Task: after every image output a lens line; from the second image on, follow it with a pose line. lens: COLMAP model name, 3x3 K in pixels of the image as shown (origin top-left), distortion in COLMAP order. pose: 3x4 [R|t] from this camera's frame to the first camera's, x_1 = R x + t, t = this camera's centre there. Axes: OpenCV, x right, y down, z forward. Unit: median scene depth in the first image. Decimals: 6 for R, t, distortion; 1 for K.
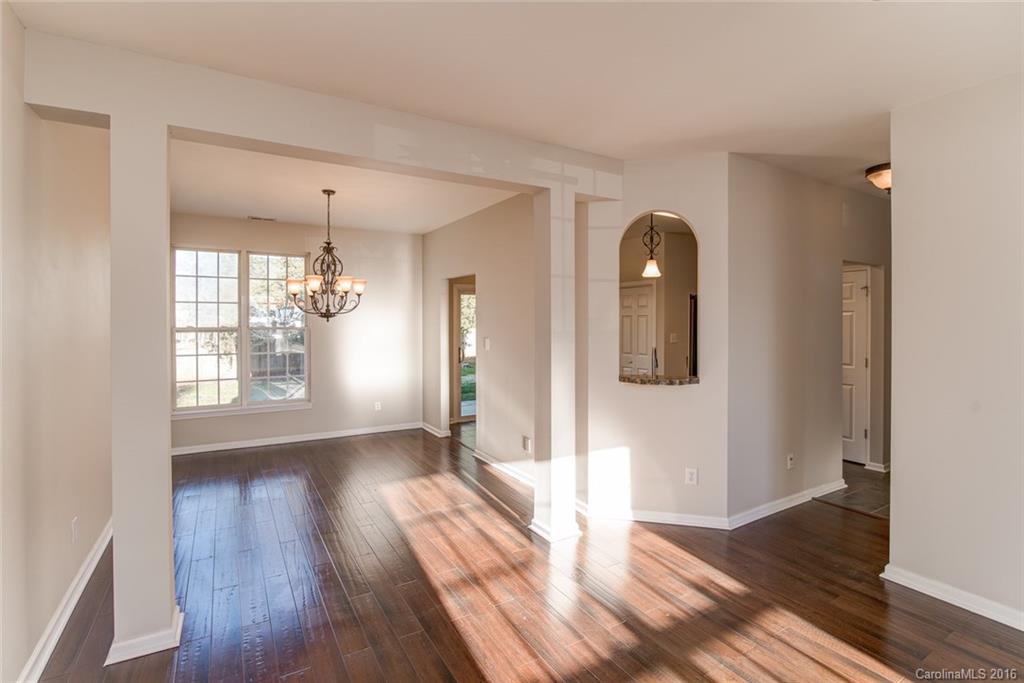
lens RADIAL K [[480.0, 0, 521.3], [0, 480.0, 325.3], [0, 0, 1]] dist [-0.024469, 0.000071]
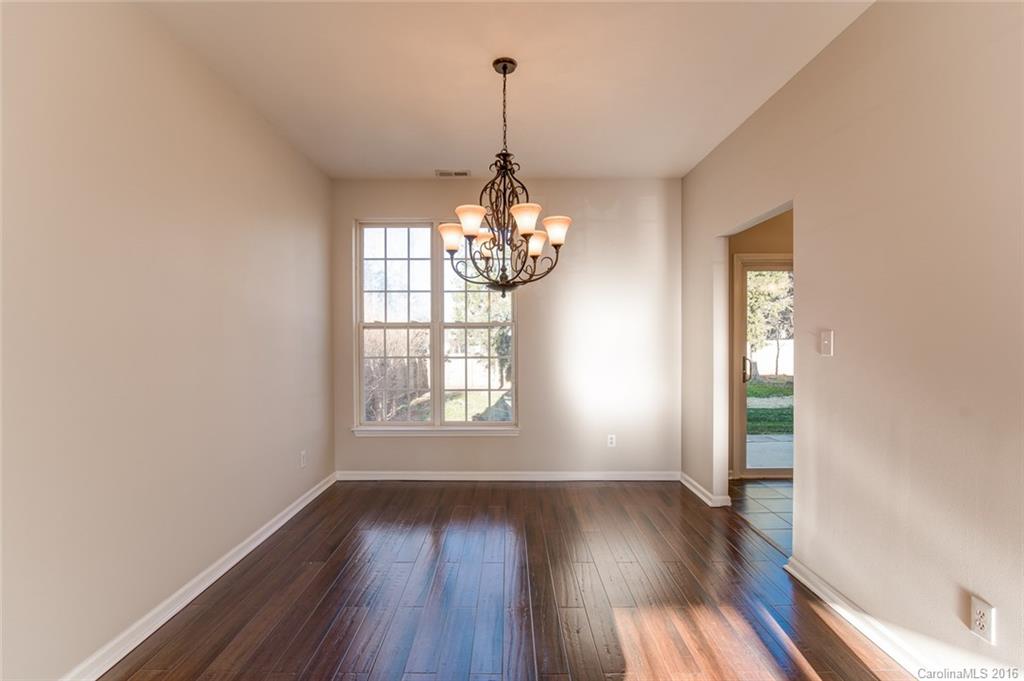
lens RADIAL K [[493.9, 0, 501.2], [0, 493.9, 344.3], [0, 0, 1]] dist [-0.001480, -0.000452]
pose [[0.848506, 0.005530, -0.529156, -0.096919], [-0.002513, 0.999976, 0.006422, 0.043290], [0.529179, -0.004119, 0.848500, 0.494153]]
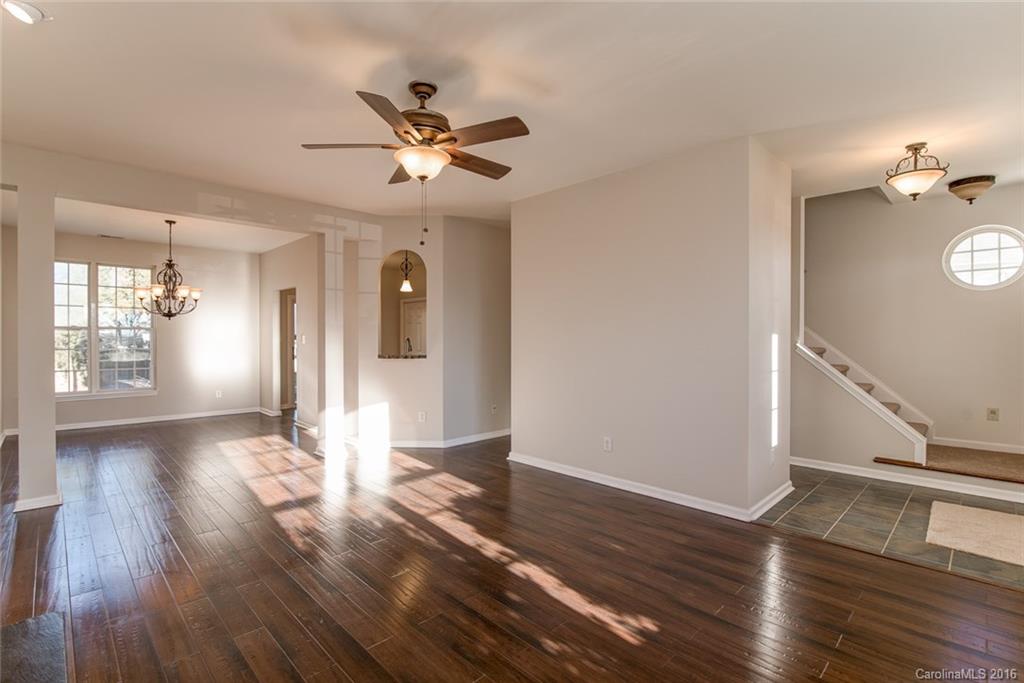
lens RADIAL K [[456.4, 0, 495.7], [0, 456.4, 340.6], [0, 0, 1]] dist [-0.021806, 0.000060]
pose [[0.975012, 0.001570, 0.222147, 0.194580], [-0.002160, 0.999995, 0.002412, 0.043779], [-0.222142, -0.002832, 0.975010, -0.410573]]
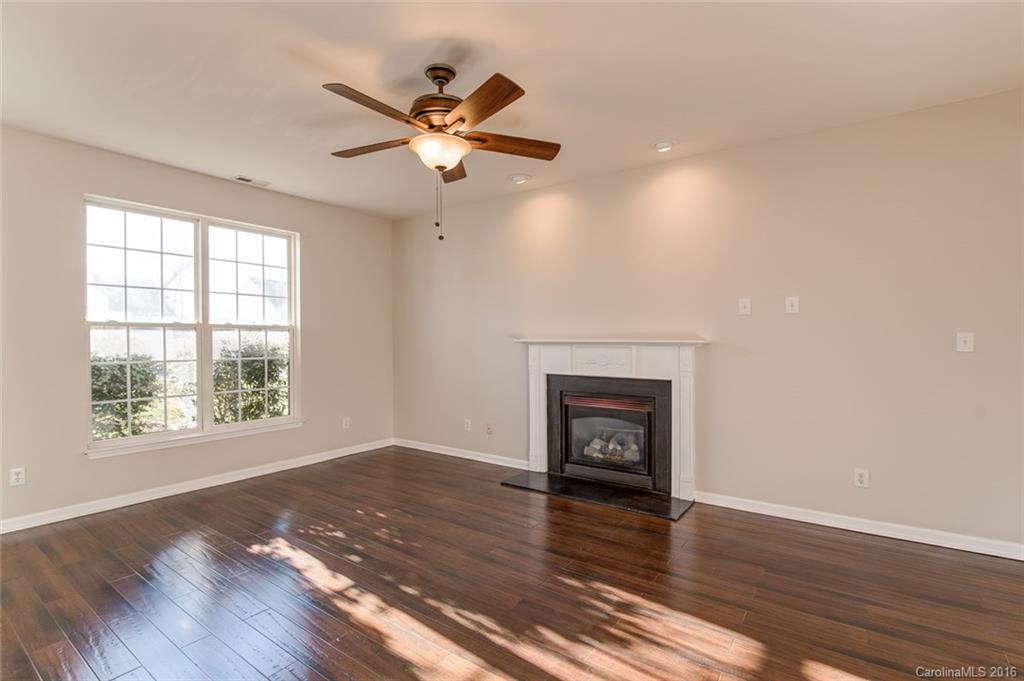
lens RADIAL K [[490.2, 0, 512.0], [0, 490.2, 340.5], [0, 0, 1]] dist [-0.011089, -0.000036]
pose [[-0.908385, 0.003983, -0.418117, 0.388407], [0.001441, 0.999979, 0.006396, 0.043203], [0.418133, 0.005208, -0.908371, 0.649428]]
